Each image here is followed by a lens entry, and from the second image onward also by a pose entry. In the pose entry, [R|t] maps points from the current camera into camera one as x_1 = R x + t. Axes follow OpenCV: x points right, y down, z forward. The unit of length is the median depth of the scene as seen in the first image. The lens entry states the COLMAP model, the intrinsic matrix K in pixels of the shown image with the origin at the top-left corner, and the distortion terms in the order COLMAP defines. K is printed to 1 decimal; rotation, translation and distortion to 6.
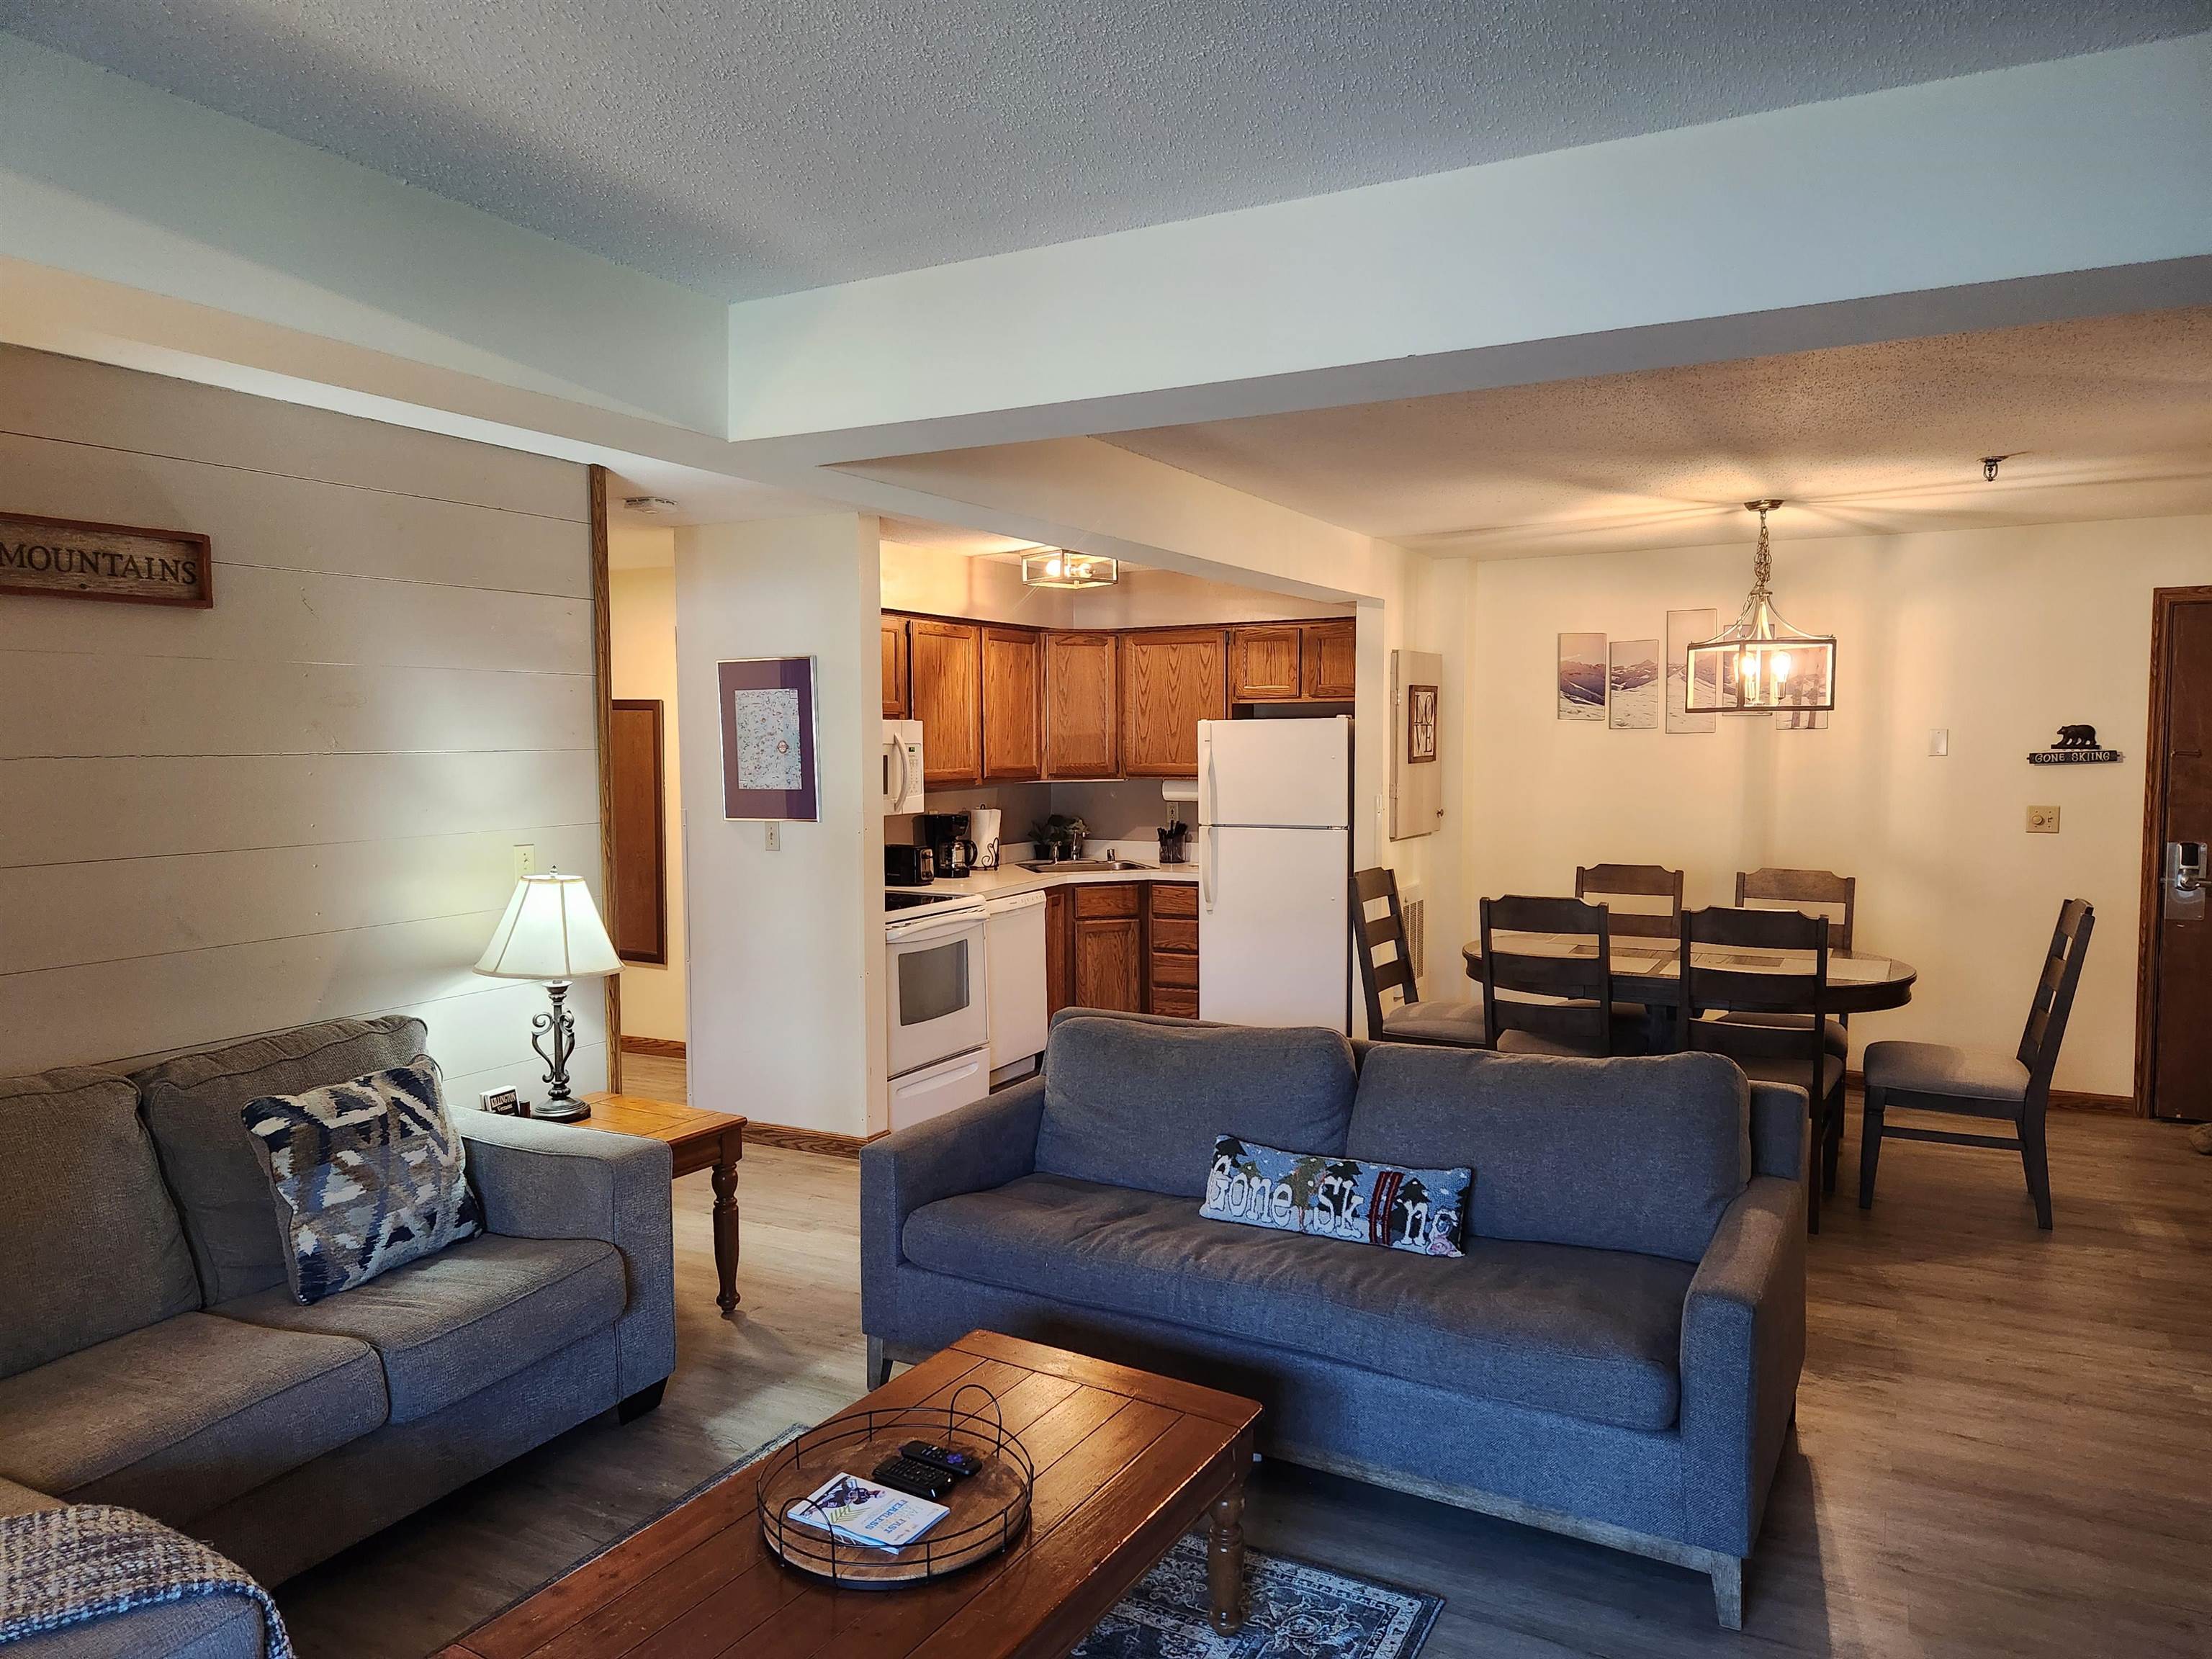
lens RADIAL K [[1468.0, 0, 1105.7], [0, 1468.0, 820.3], [0, 0, 1]] dist [0.087992, -0.083852]
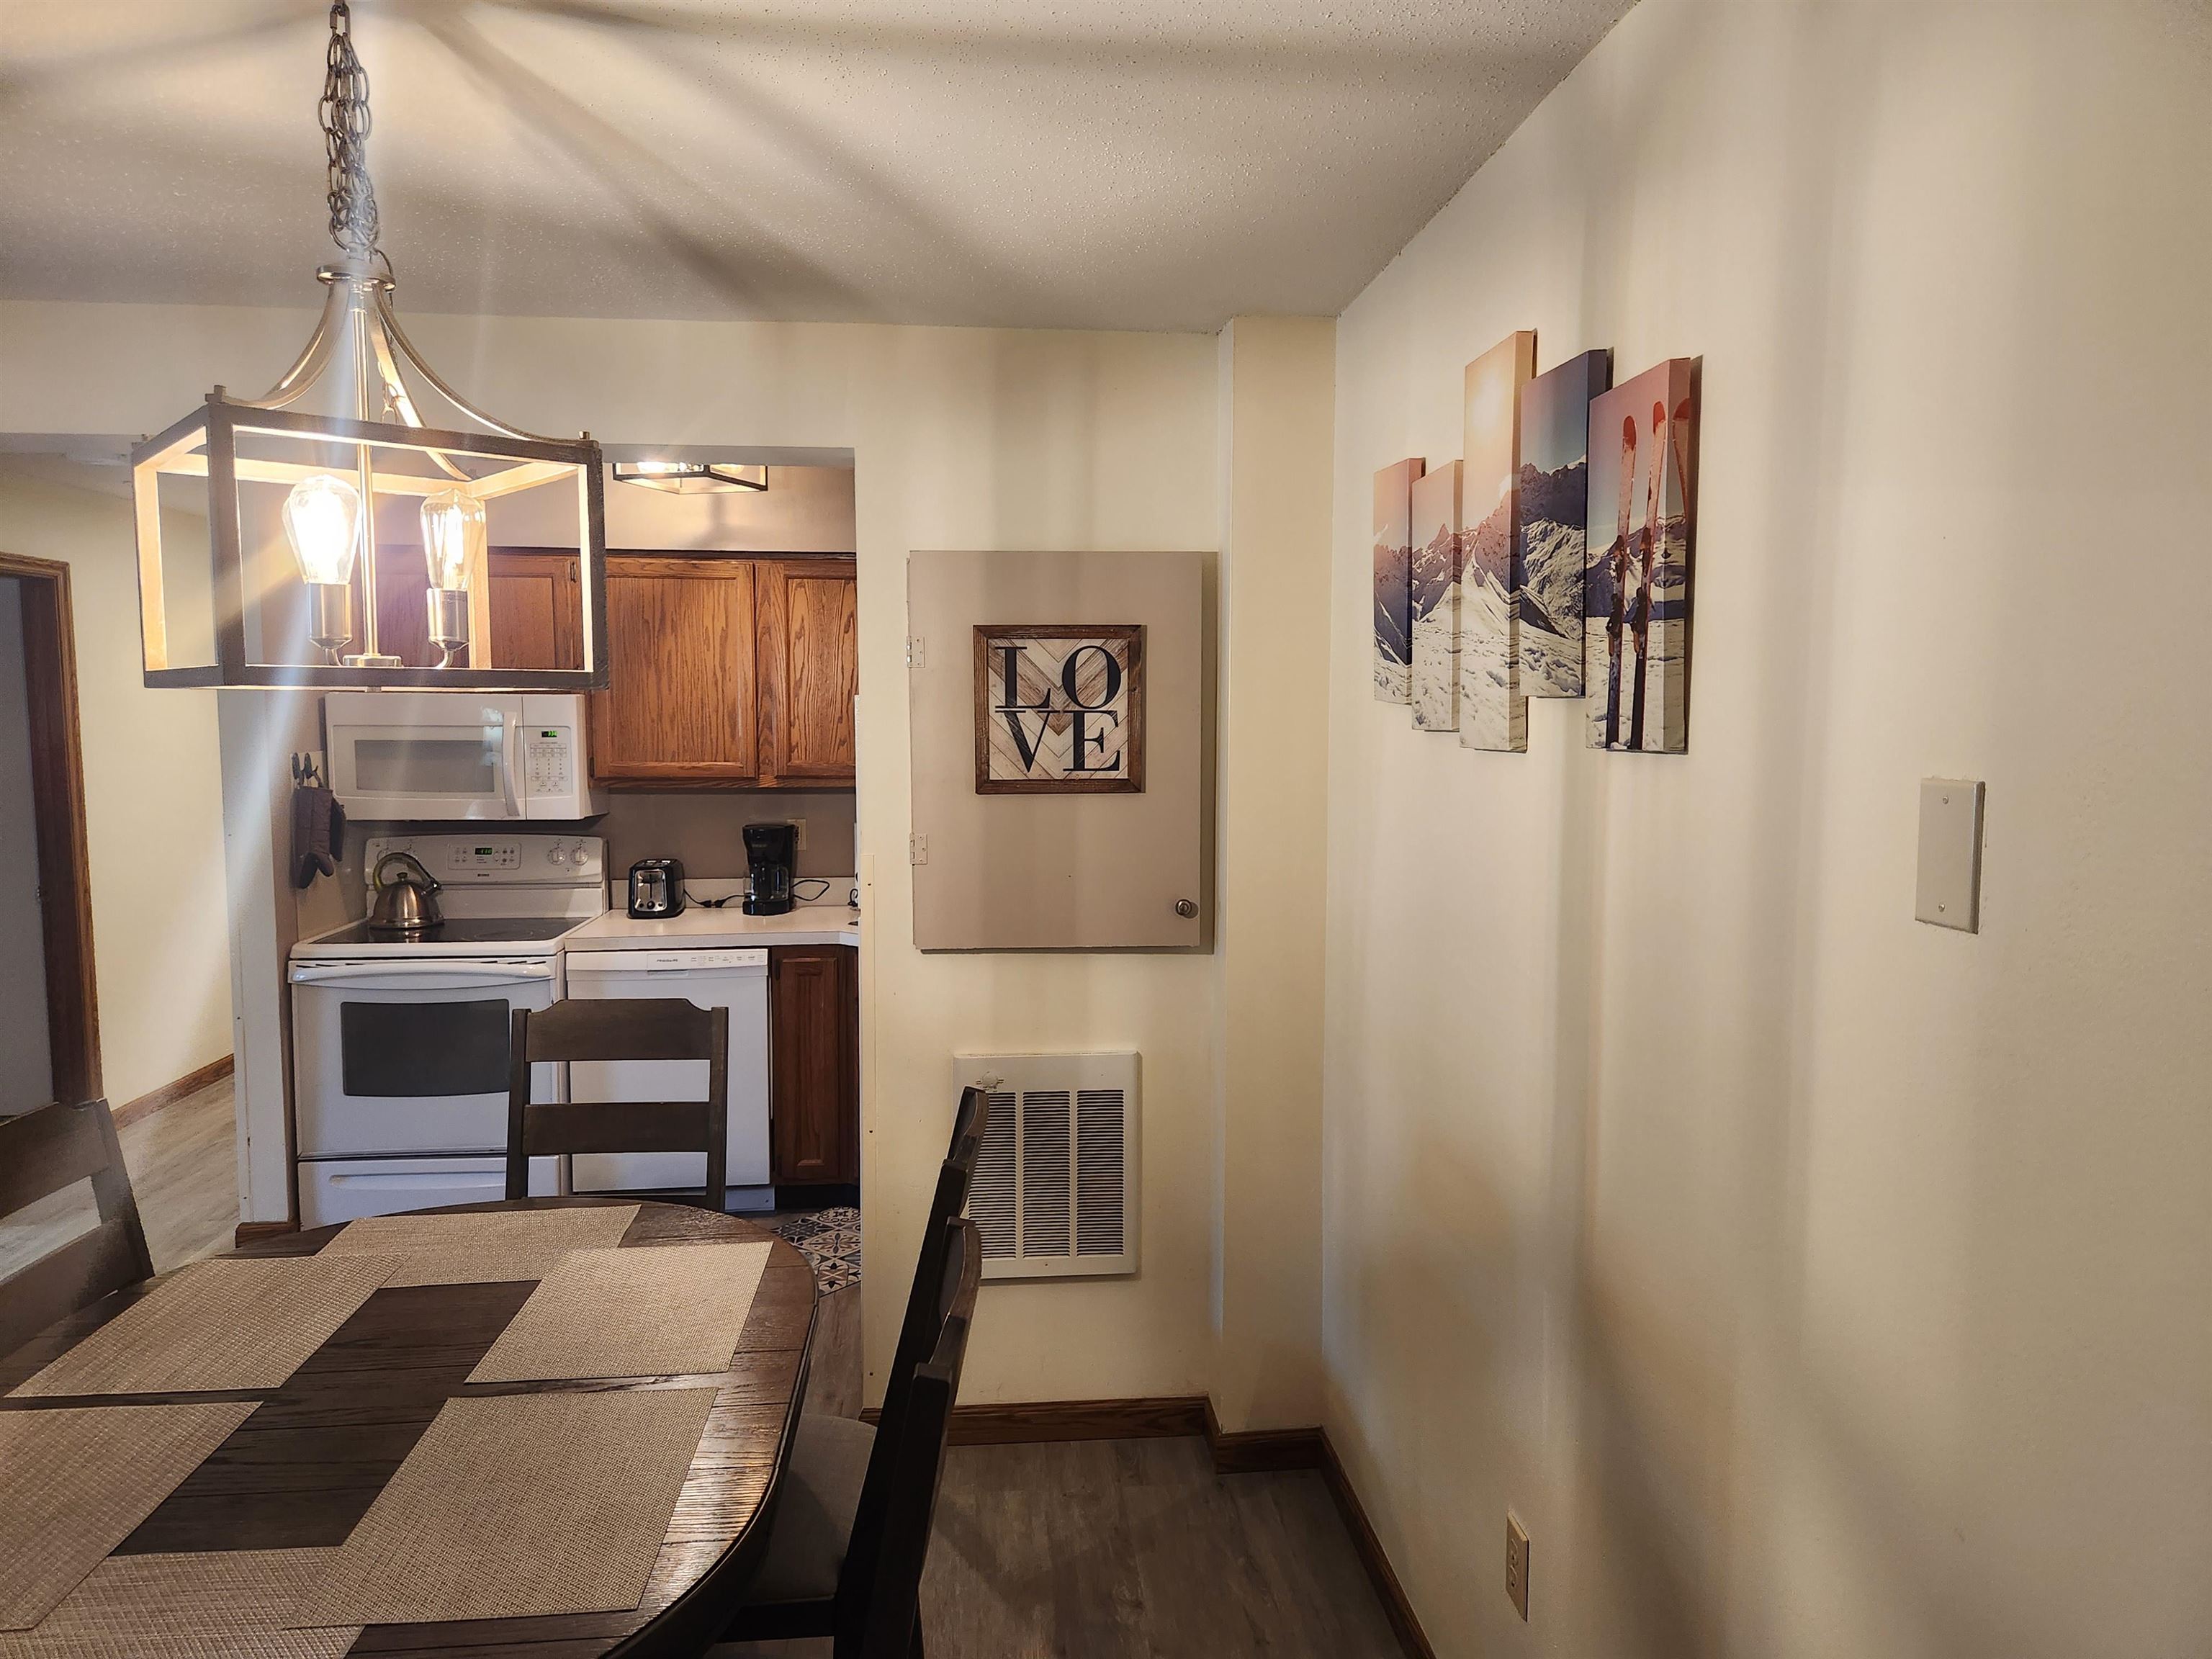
lens RADIAL K [[1471.3, 0, 1106.0], [0, 1471.3, 829.5], [0, 0, 1]] dist [0.068439, -0.065520]
pose [[0.556234, 0.079660, -0.827199, 0.682497], [-0.054826, 0.996744, 0.059120, -0.063071], [0.829215, 0.012468, 0.558791, 0.854697]]
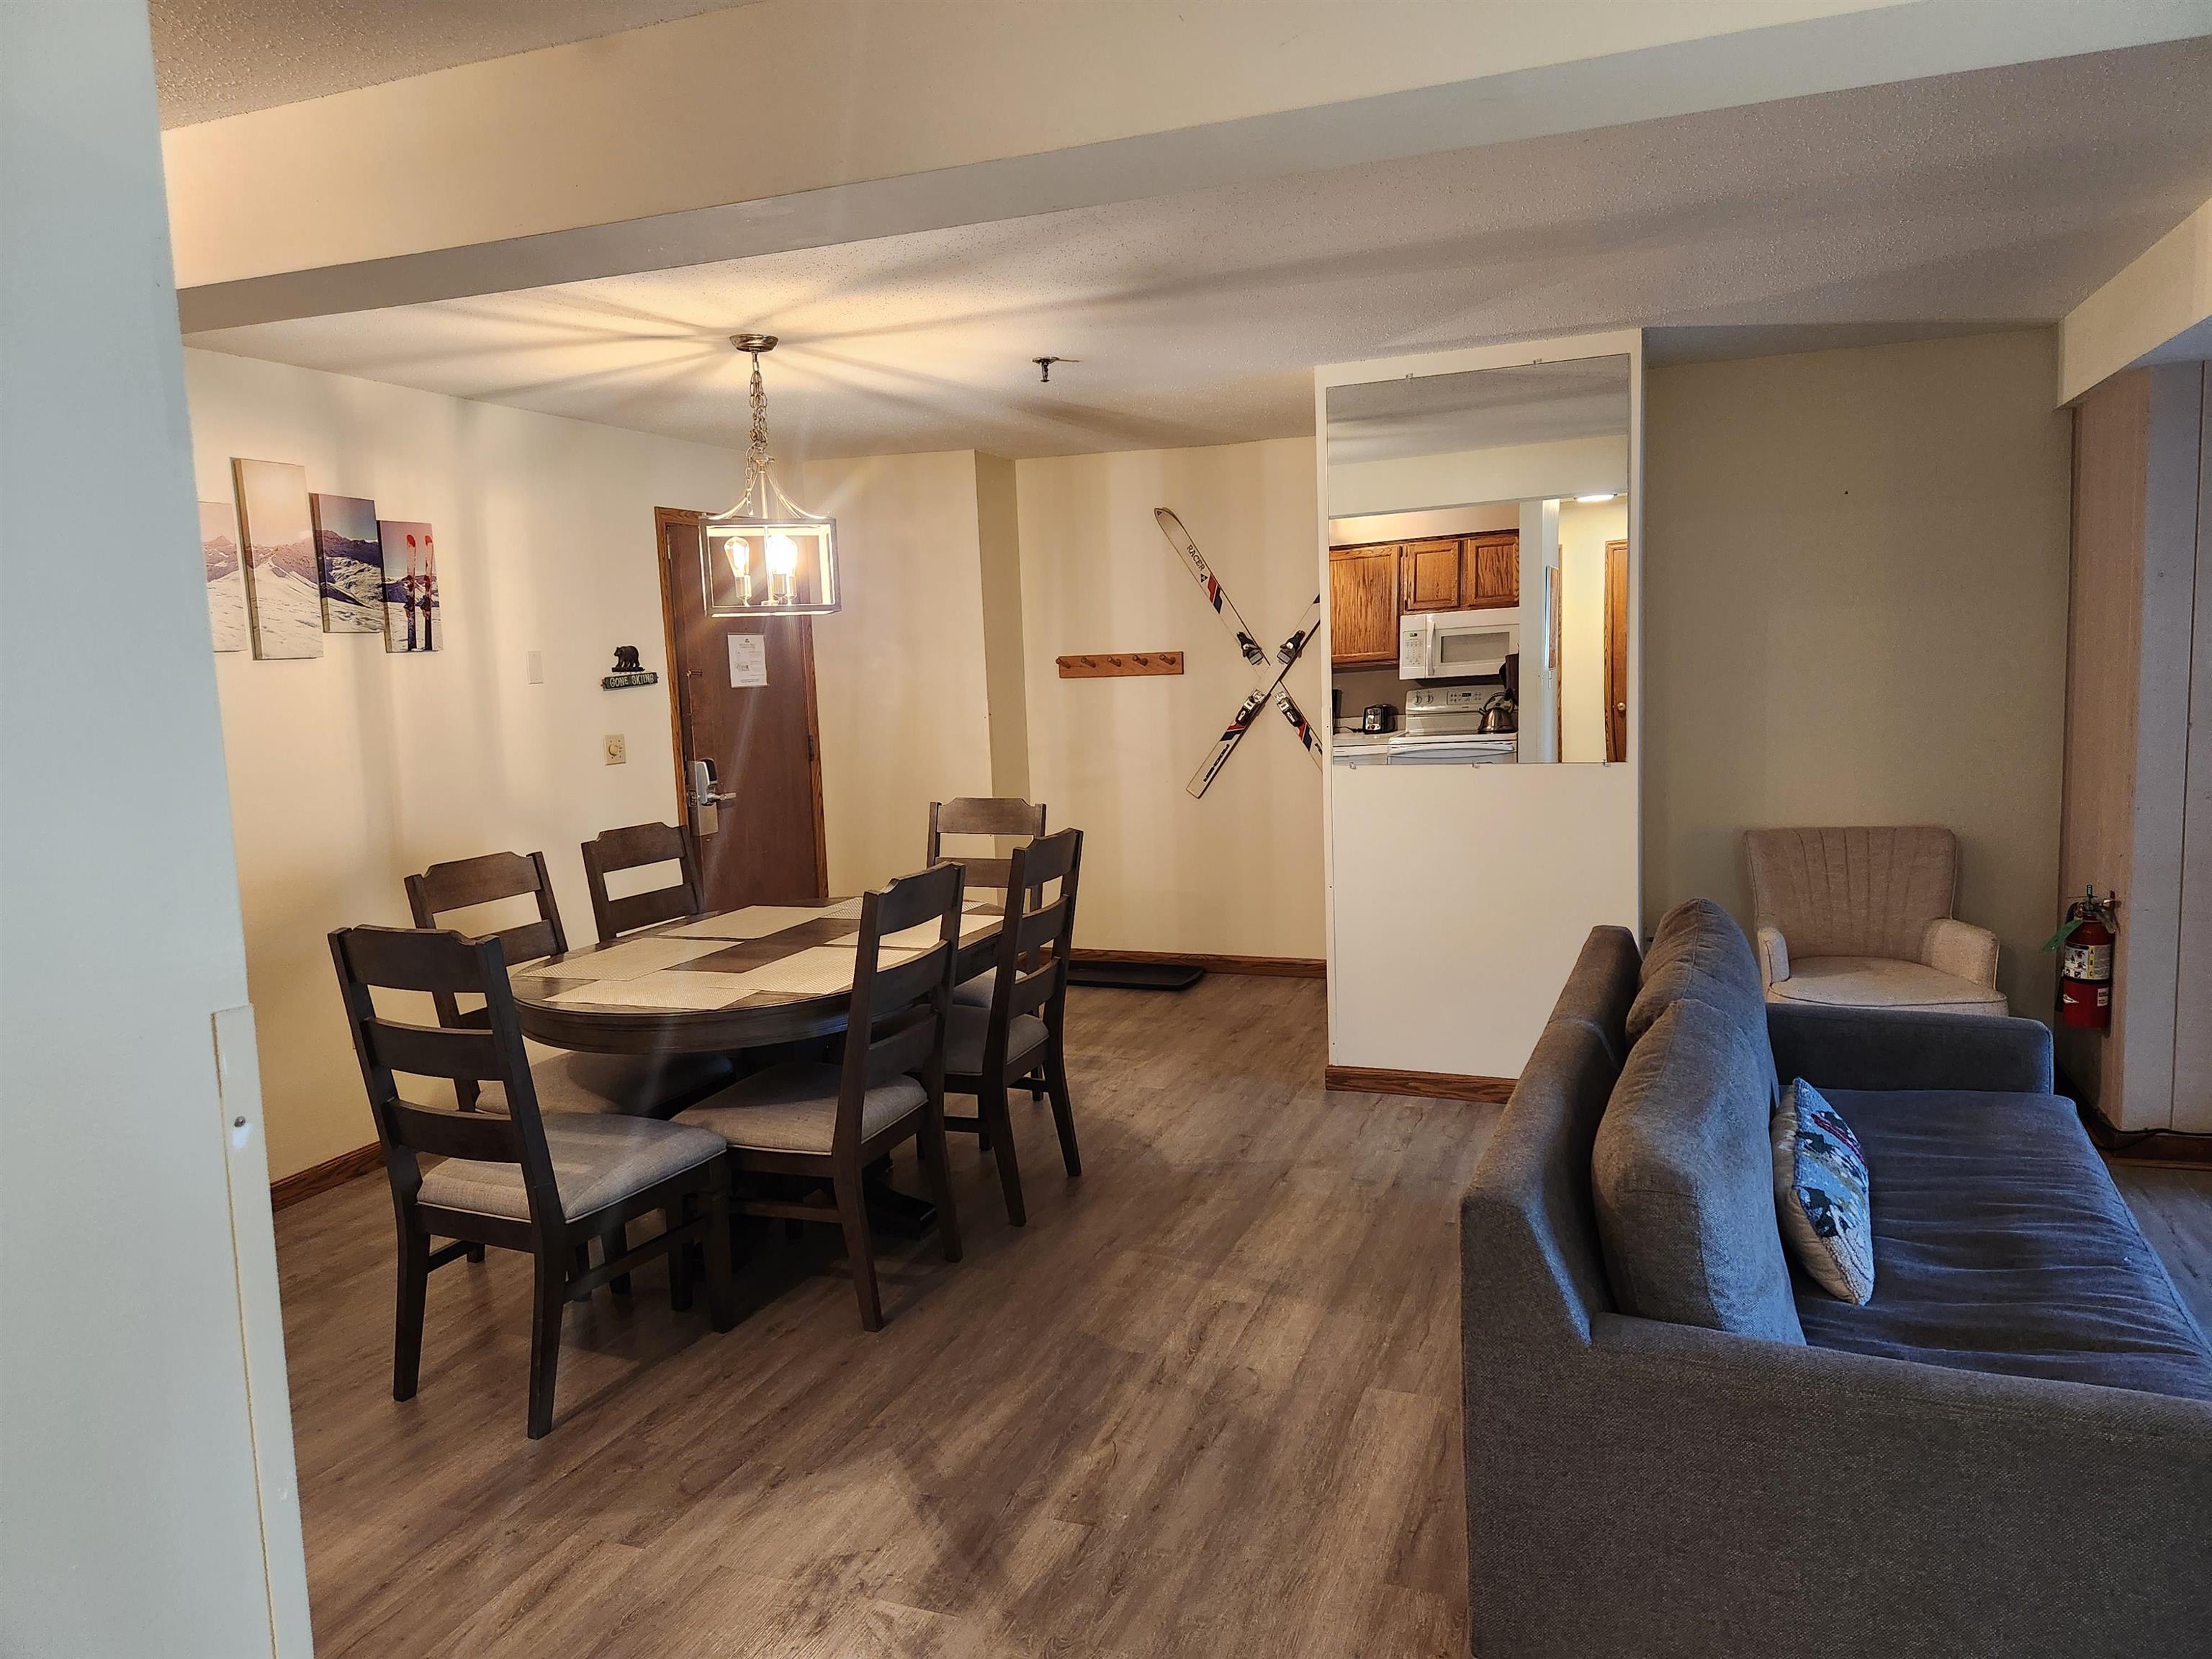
lens RADIAL K [[1459.7, 0, 1108.0], [0, 1459.7, 805.9], [0, 0, 1]] dist [0.040428, -0.080034]
pose [[-0.129550, -0.093020, 0.987200, -0.309493], [0.094896, 0.989857, 0.105723, -0.033220], [-0.987022, 0.107378, -0.119409, 0.829155]]
